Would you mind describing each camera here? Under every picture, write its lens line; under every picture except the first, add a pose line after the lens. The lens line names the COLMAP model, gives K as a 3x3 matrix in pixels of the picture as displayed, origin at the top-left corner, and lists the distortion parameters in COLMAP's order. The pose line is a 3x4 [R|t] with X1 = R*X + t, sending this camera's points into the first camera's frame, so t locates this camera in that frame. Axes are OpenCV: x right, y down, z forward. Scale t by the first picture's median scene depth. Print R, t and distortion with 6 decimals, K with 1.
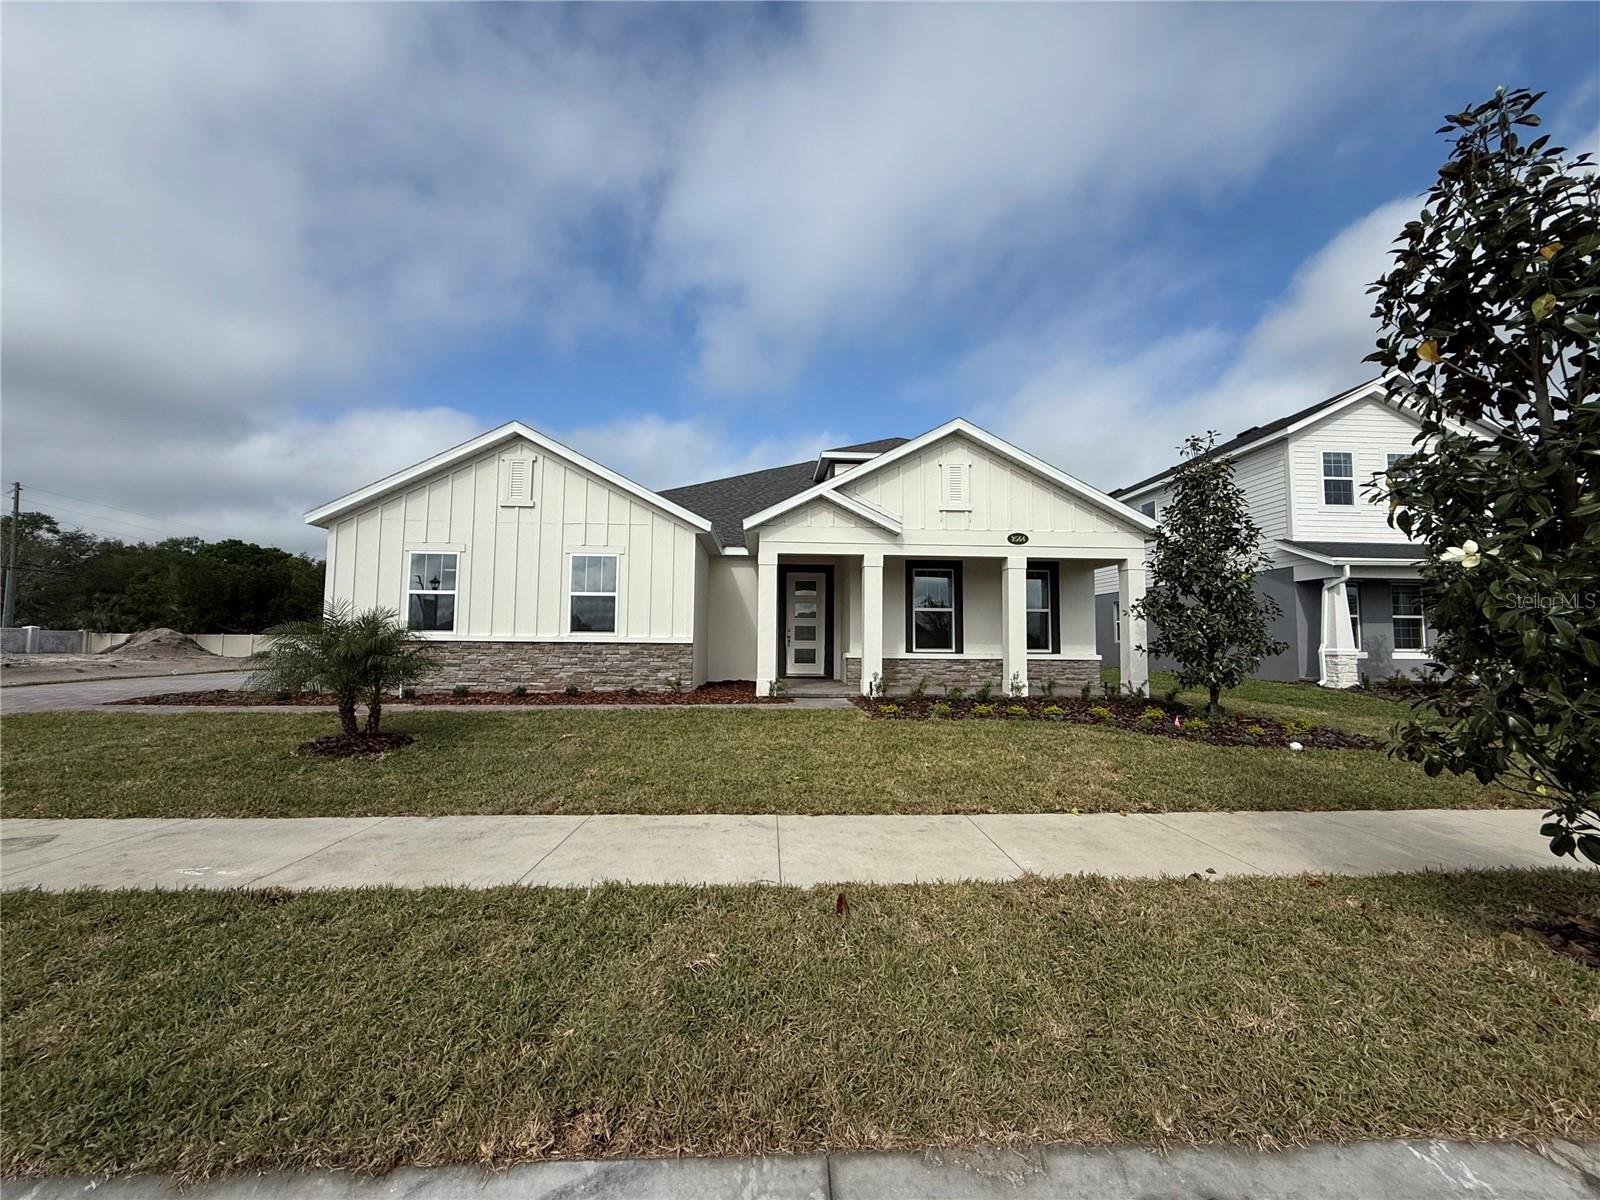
lens RADIAL K [[635.9, 0, 798.7], [0, 635.9, 602.2], [0, 0, 1]] dist [0.000744, 0.000140]
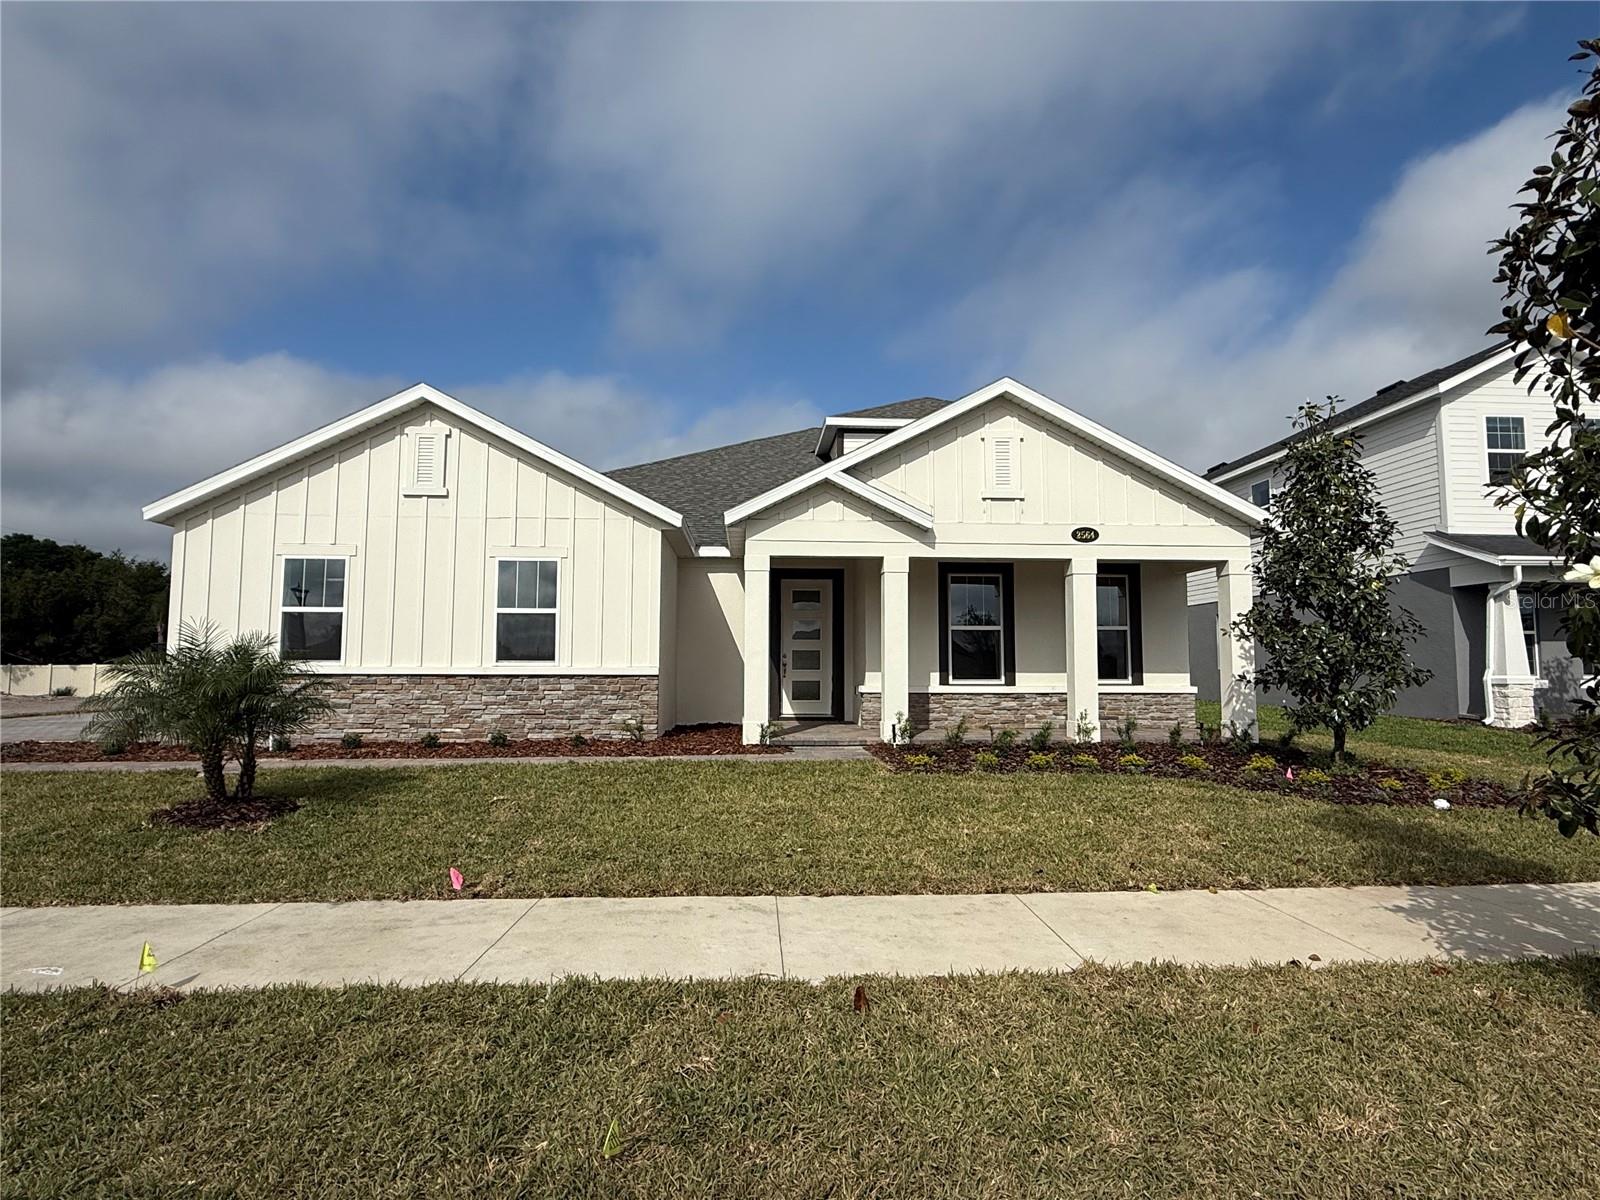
lens RADIAL K [[886.2, 0, 802.5], [0, 886.2, 599.1], [0, 0, 1]] dist [0.001666, 0.000633]
pose [[0.999919, -0.005649, 0.011444, -0.011597], [0.005805, 0.999889, -0.013702, -0.018119], [-0.011366, 0.013768, 0.999841, -0.103560]]
